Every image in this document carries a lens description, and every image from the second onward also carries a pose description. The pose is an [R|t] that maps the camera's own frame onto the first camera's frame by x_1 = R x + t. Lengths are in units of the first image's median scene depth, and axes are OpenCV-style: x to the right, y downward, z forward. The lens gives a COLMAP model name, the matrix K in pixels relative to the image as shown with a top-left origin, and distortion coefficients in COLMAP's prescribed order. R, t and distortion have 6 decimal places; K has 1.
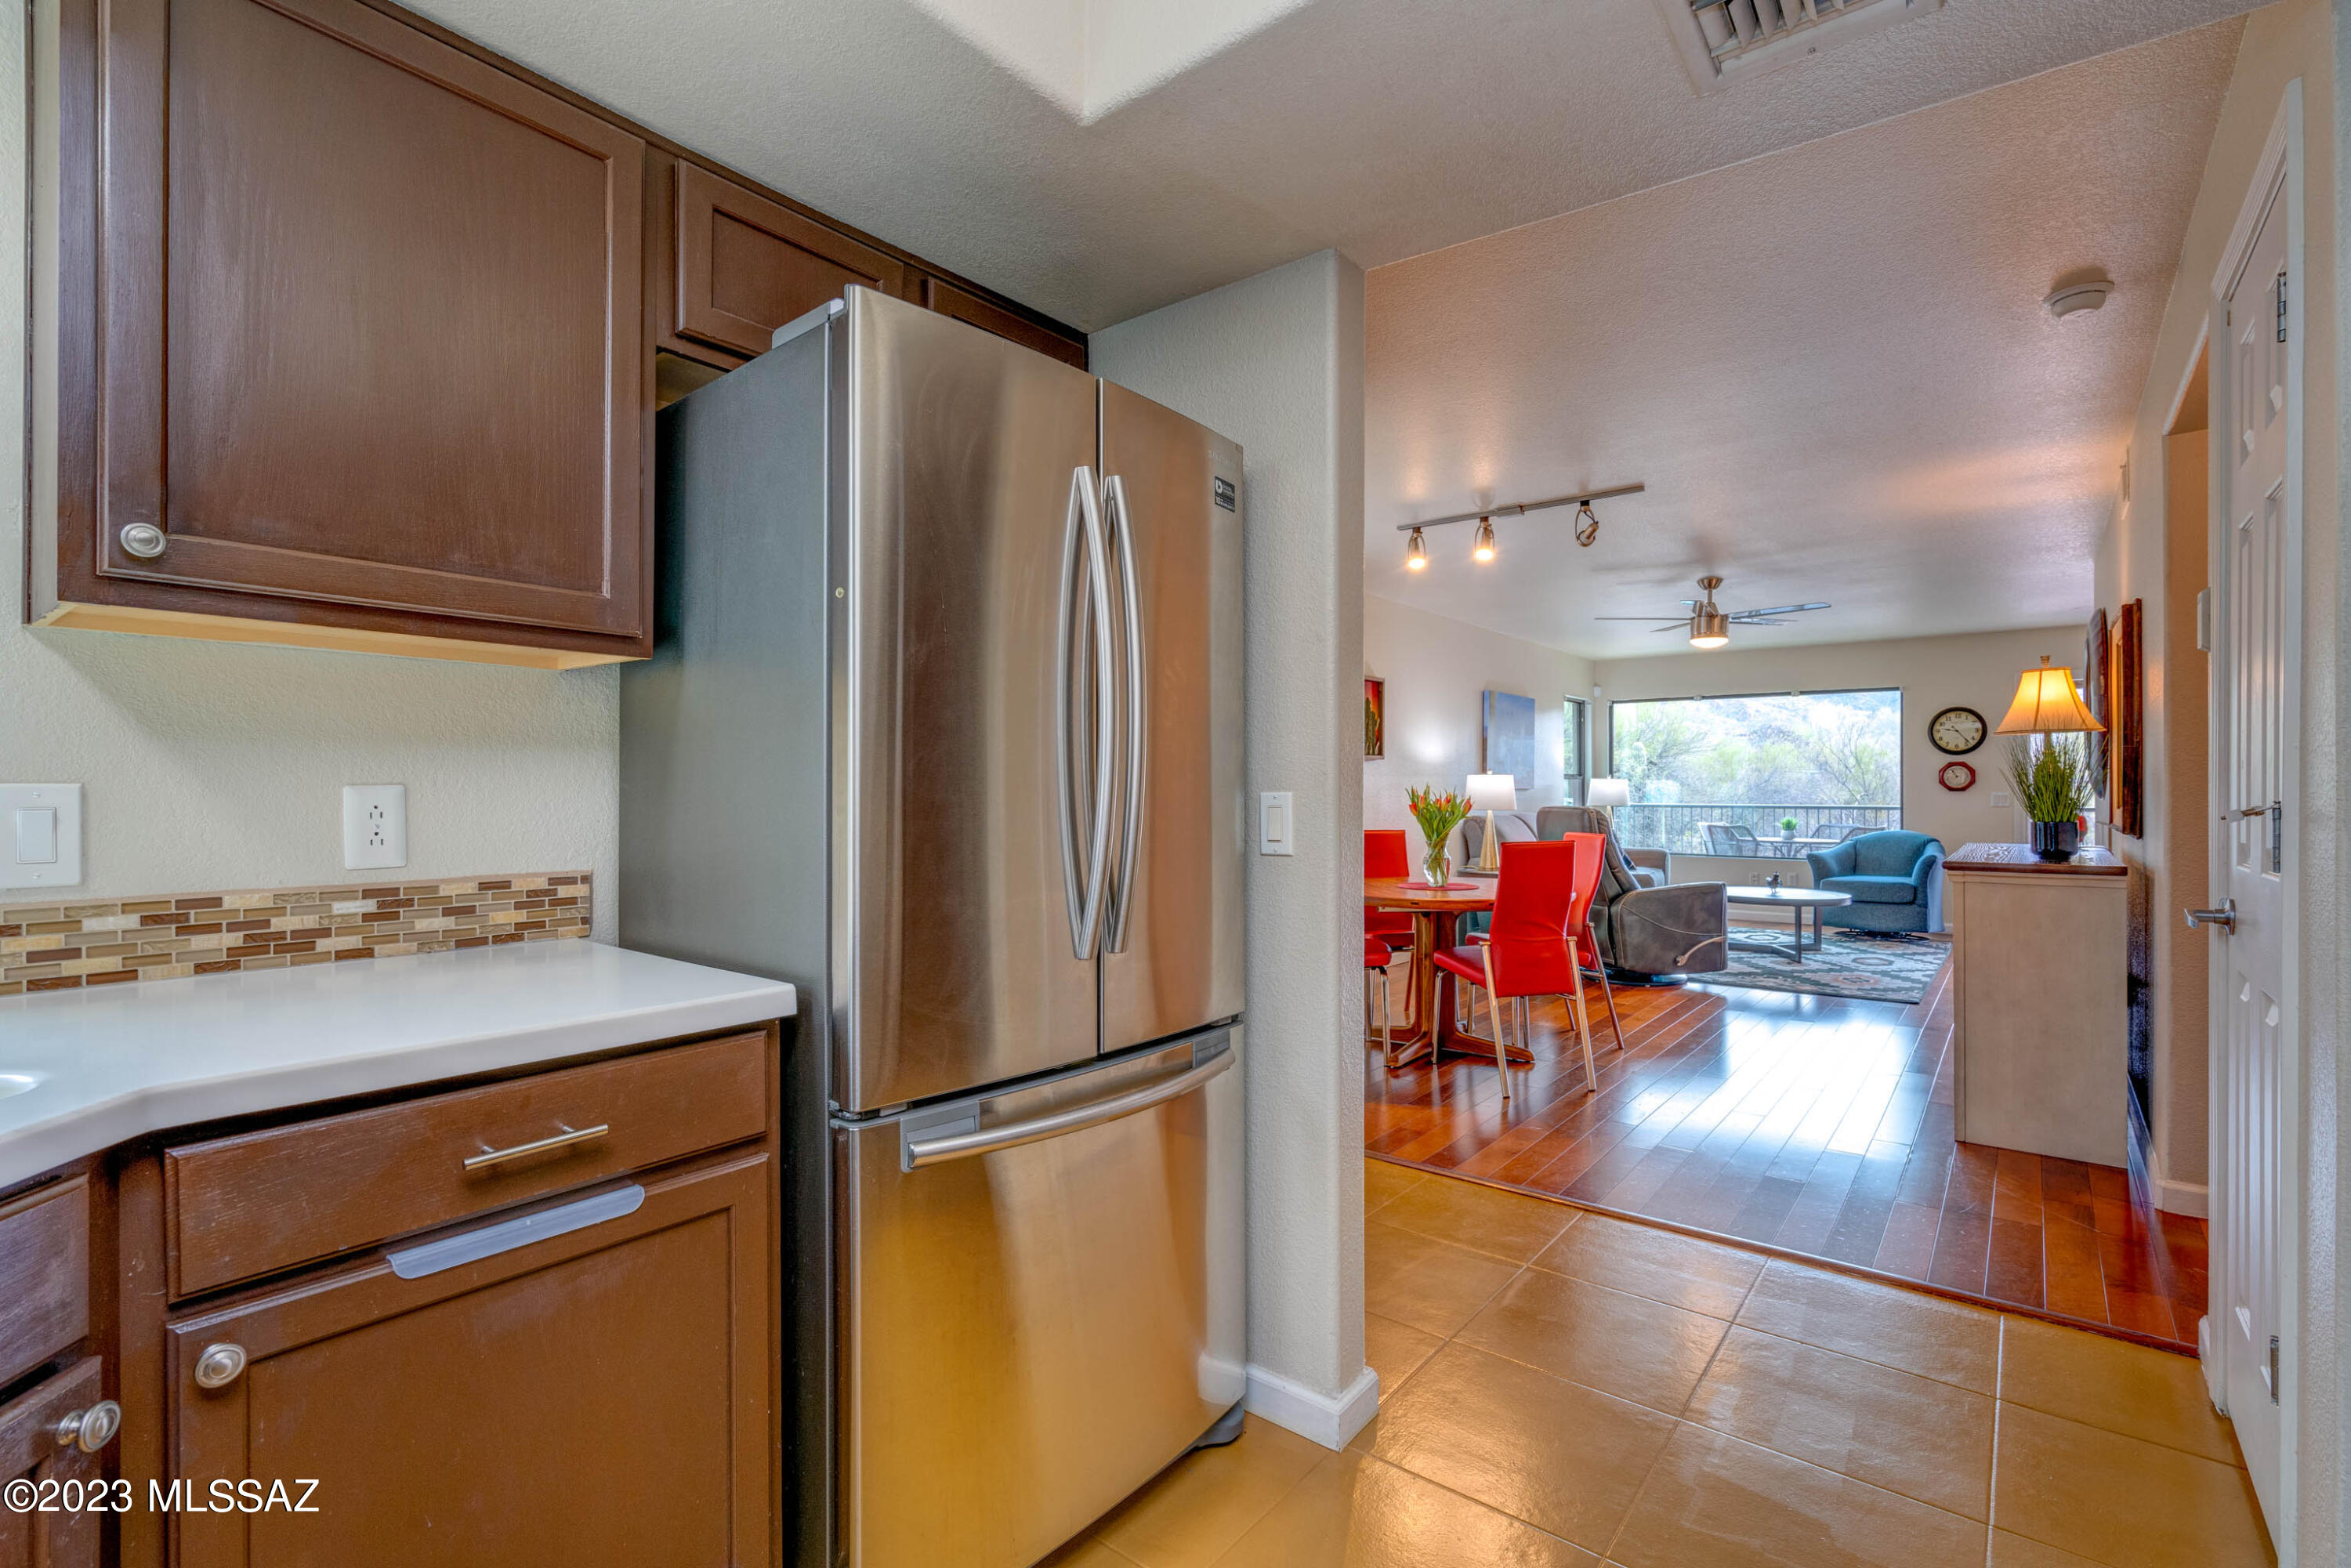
lens RADIAL K [[1058.9, 0, 1188.7], [0, 1058.9, 784.7], [0, 0, 1]] dist [-0.000524, 0.000036]
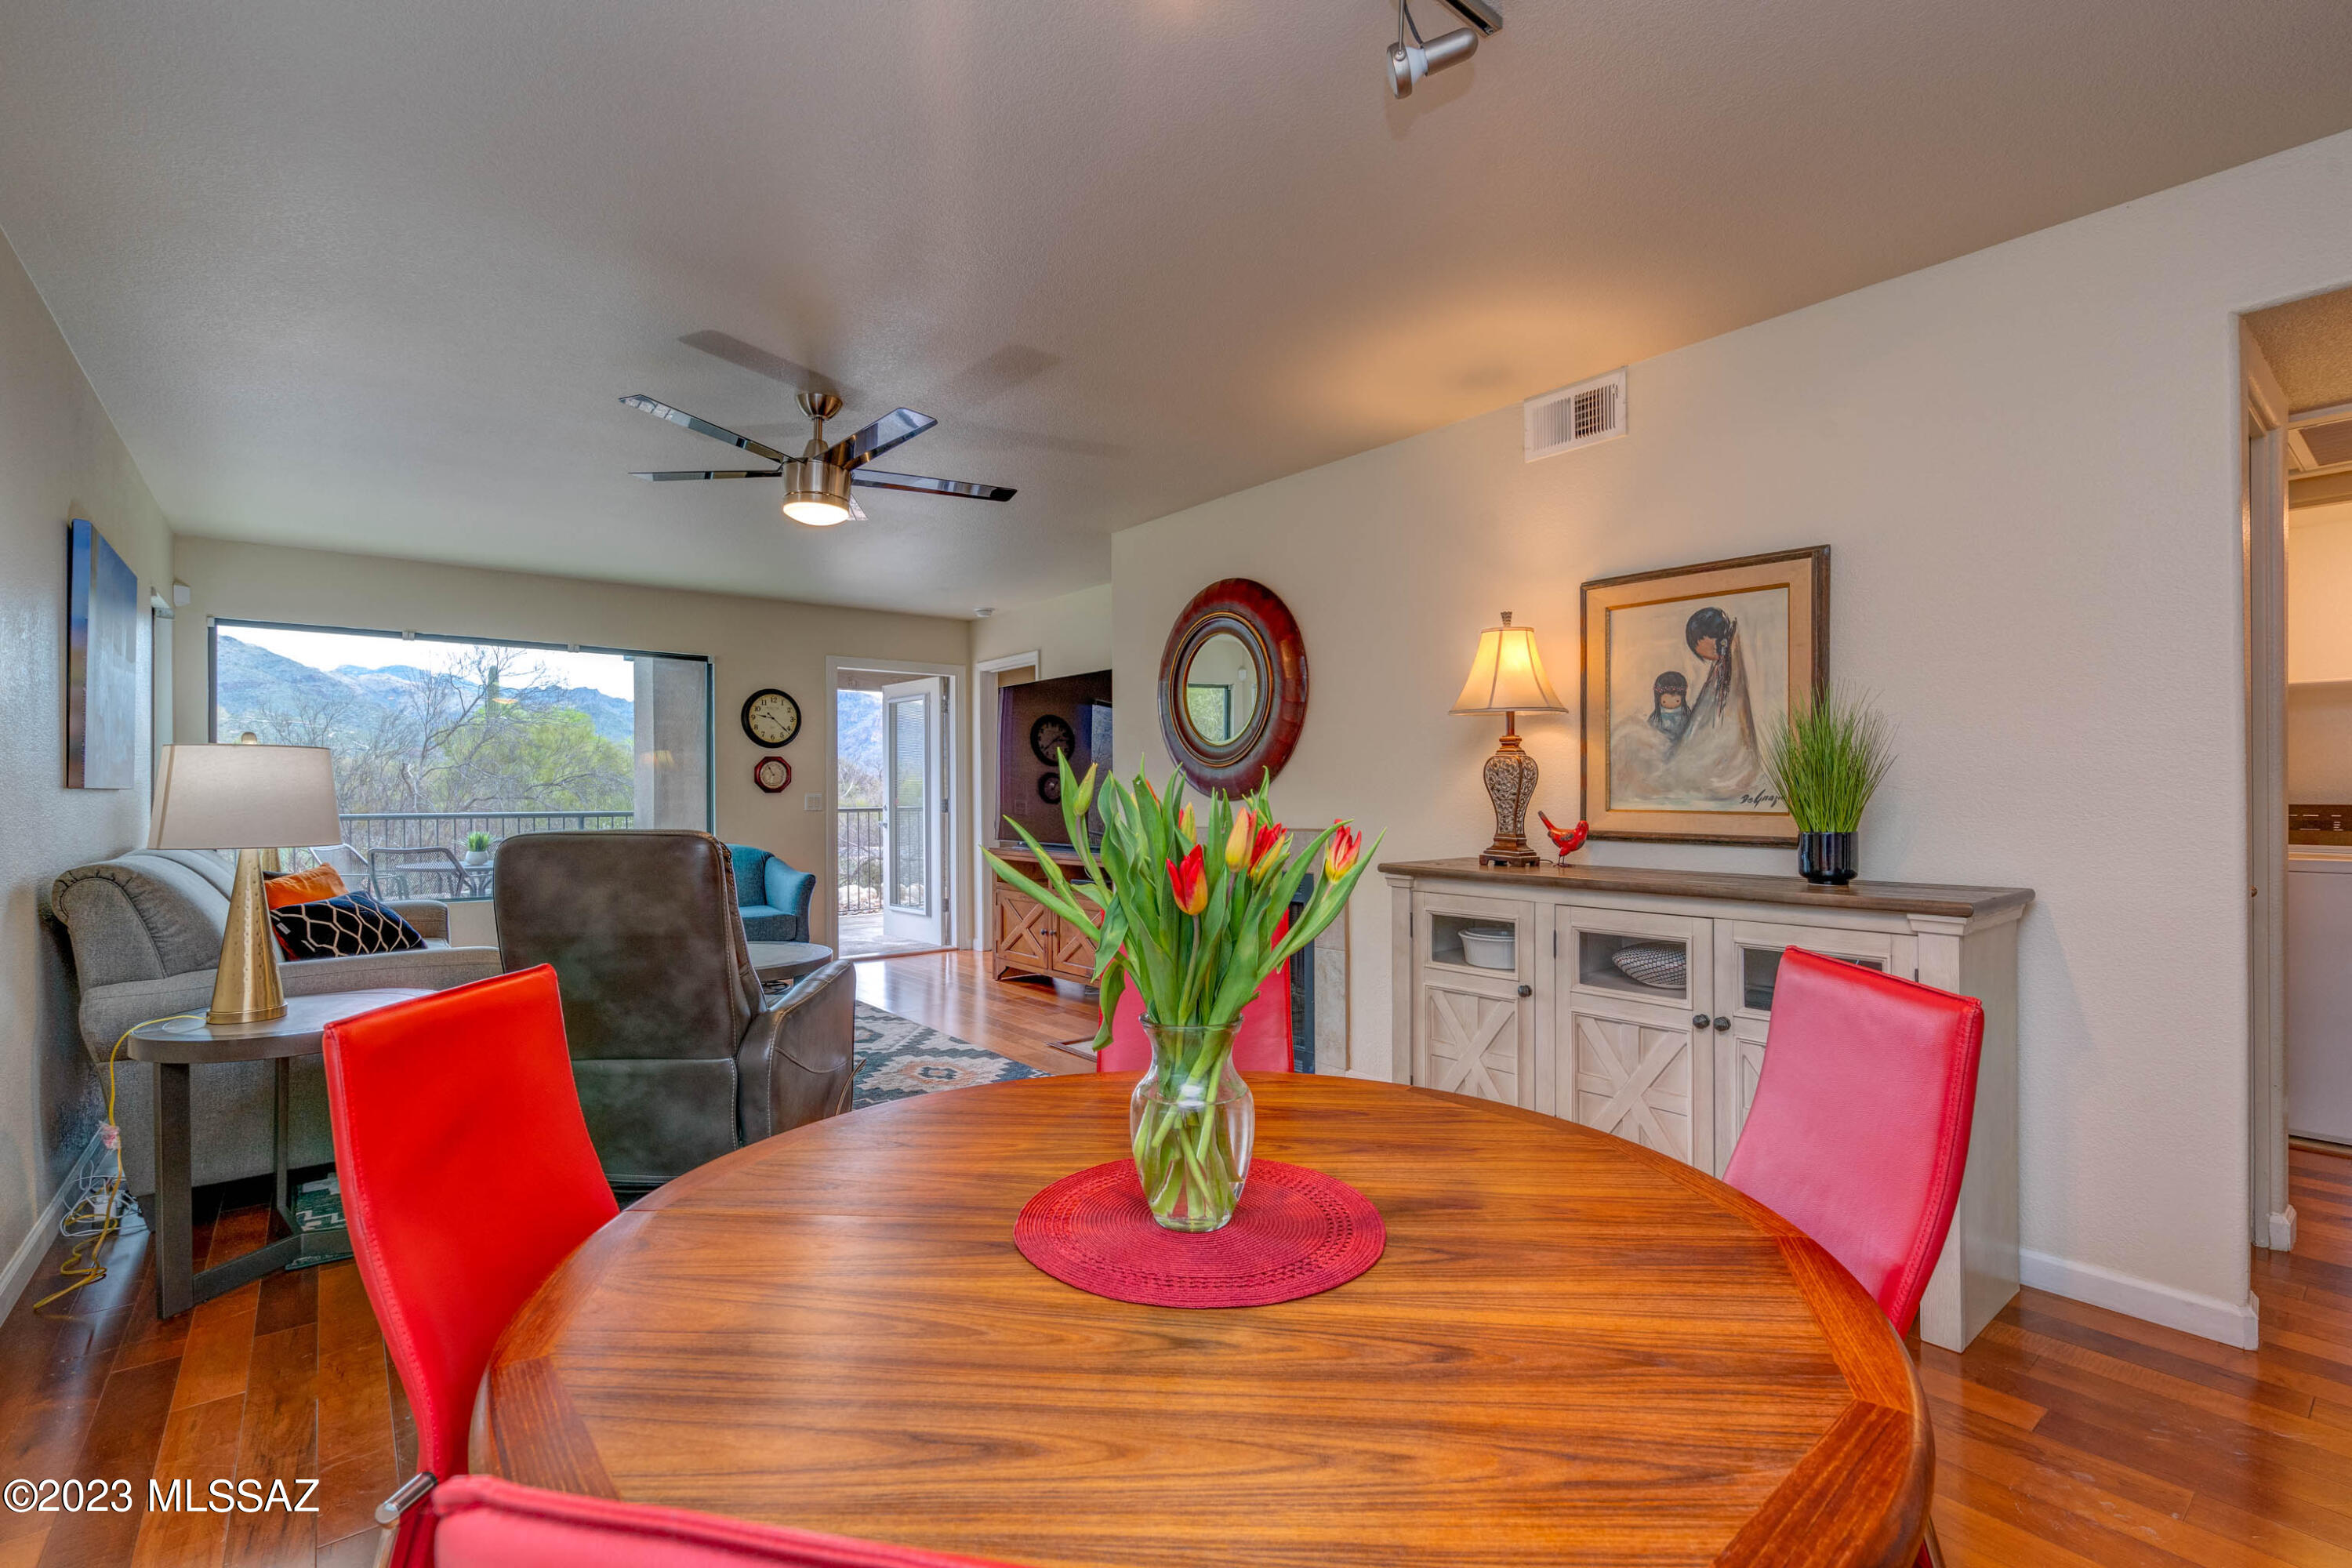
lens RADIAL K [[1059.4, 0, 1189.2], [0, 1059.4, 784.7], [0, 0, 1]] dist [-0.000524, 0.000036]
pose [[0.218821, 0.005290, 0.975751, 0.003888], [-0.001902, 0.999986, -0.004995, 0.003773], [-0.975763, -0.000763, 0.218828, 0.553327]]
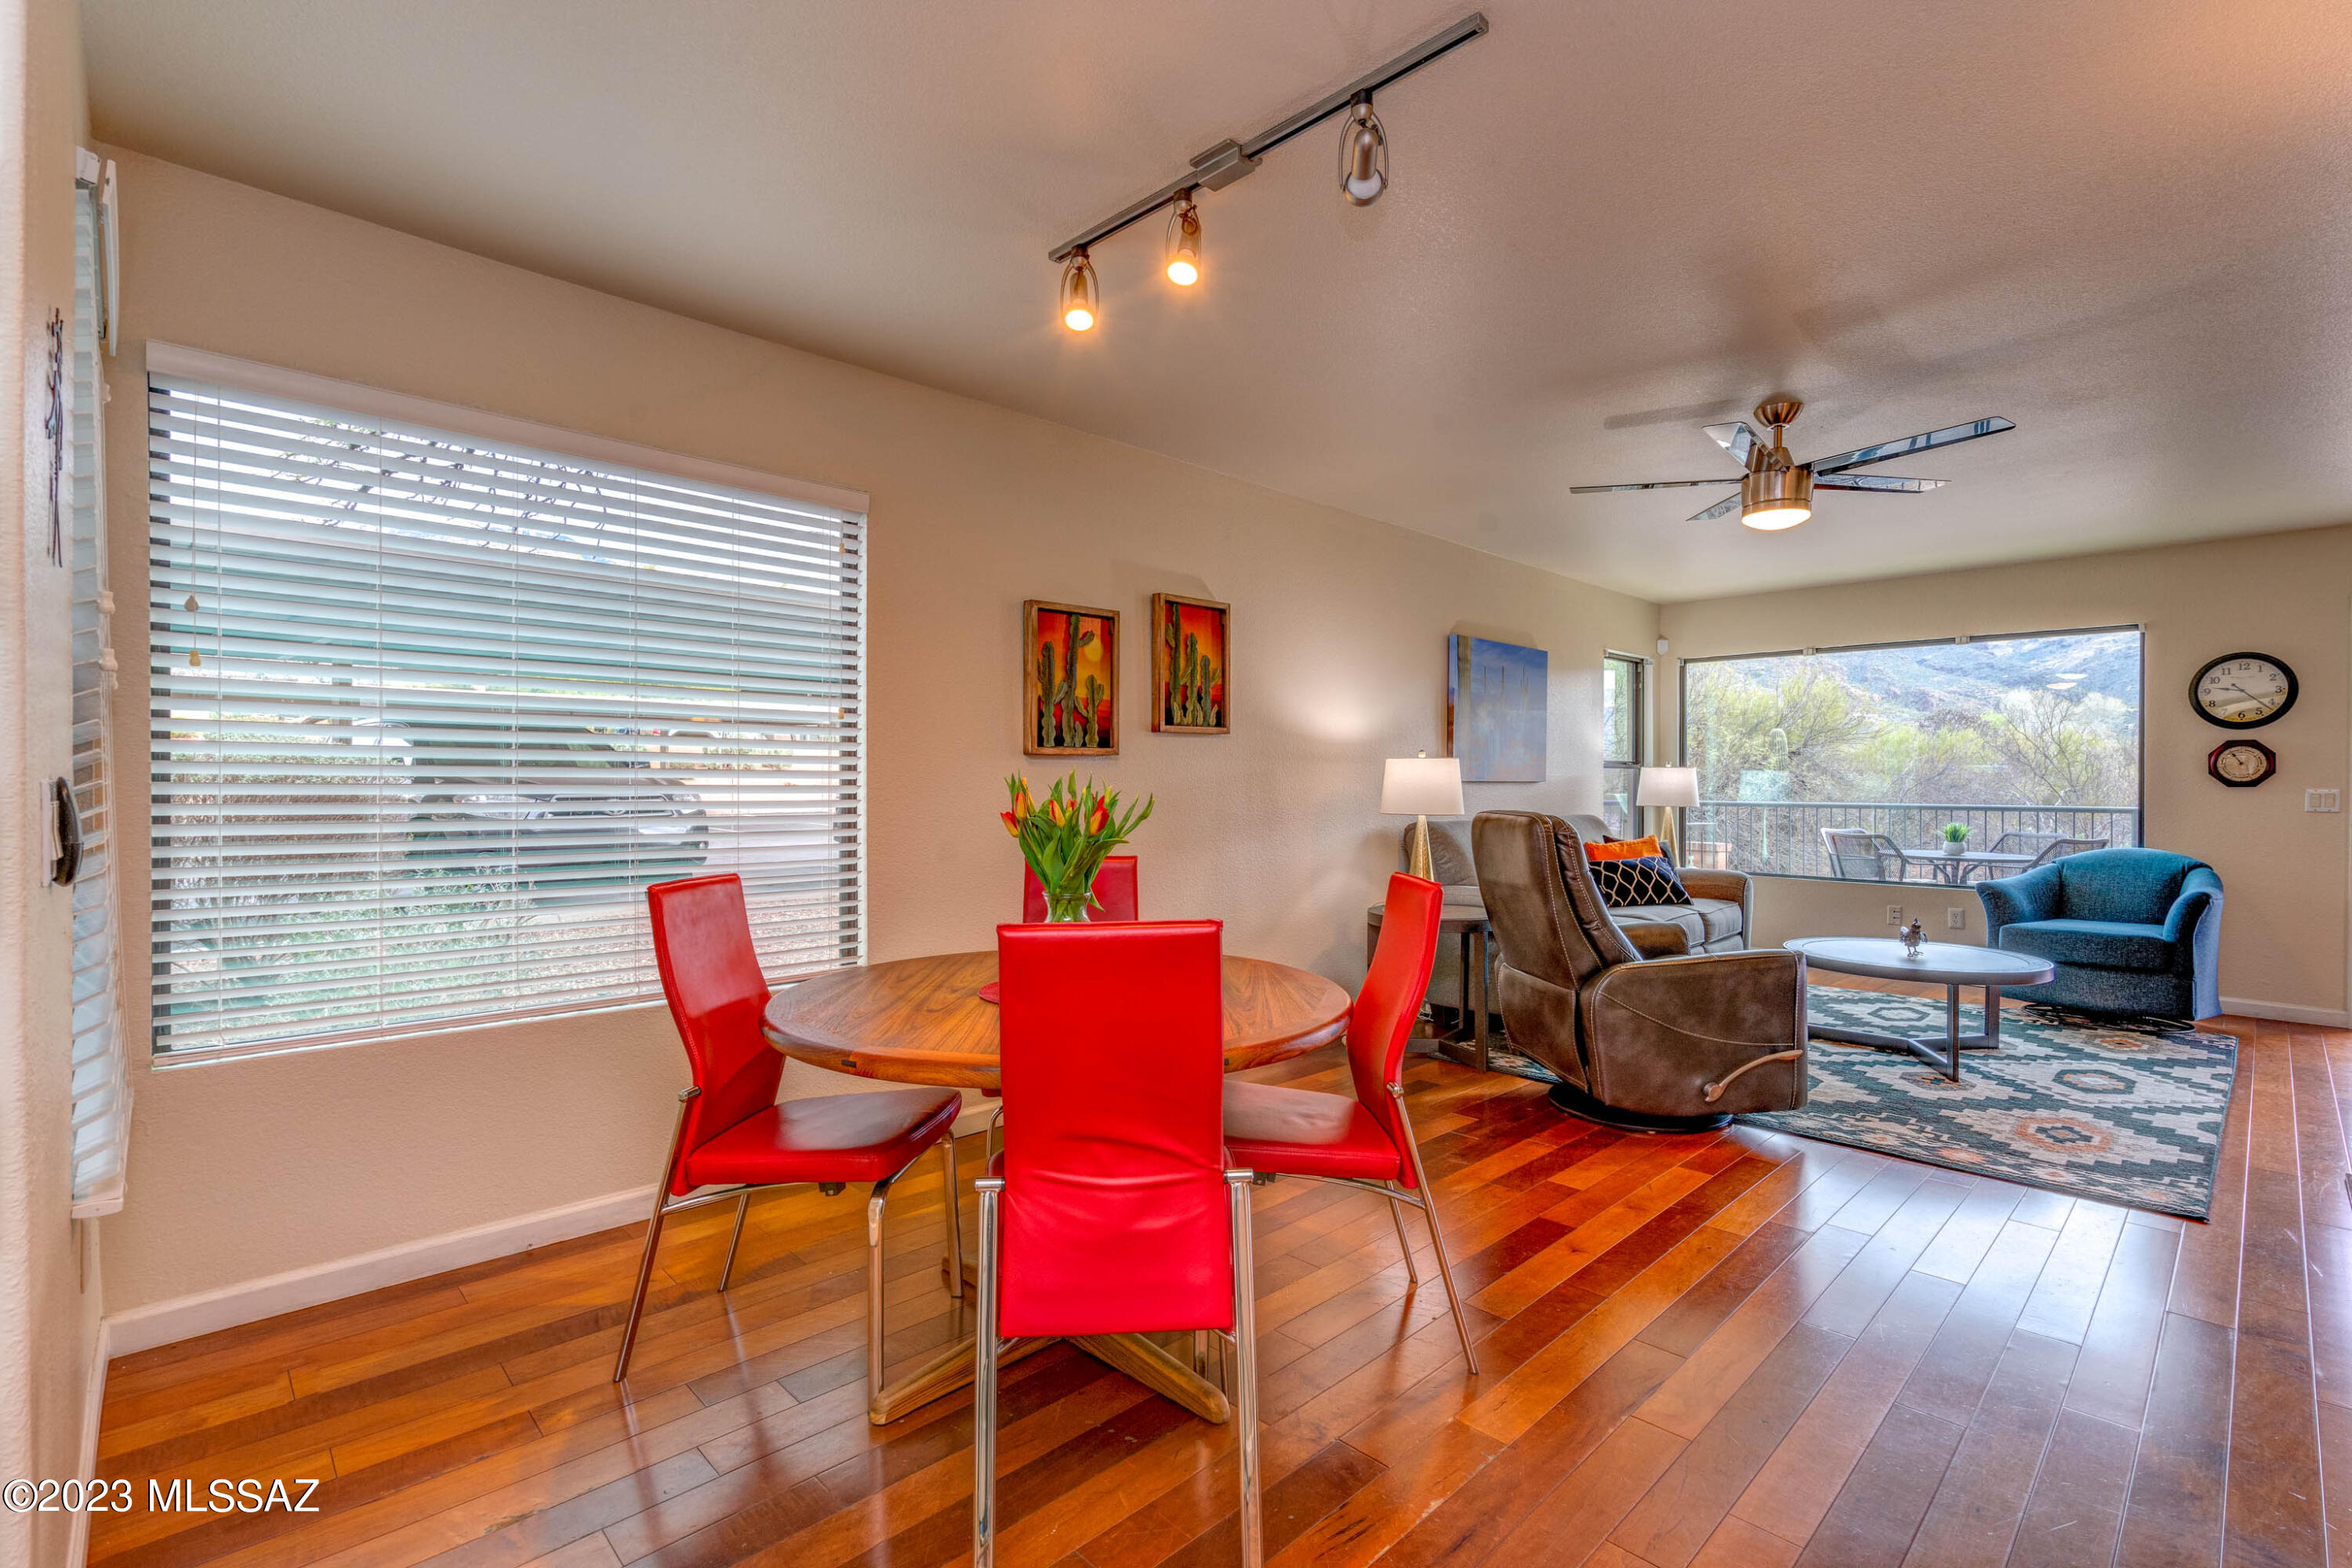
lens RADIAL K [[1056.5, 0, 1161.9], [0, 1056.5, 786.3], [0, 0, 1]] dist [-0.001350, 0.000210]
pose [[0.990047, 0.002680, -0.140708, 0.195686], [-0.001554, 0.999966, 0.008108, 0.001942], [0.140725, -0.007809, 0.990018, 0.315308]]
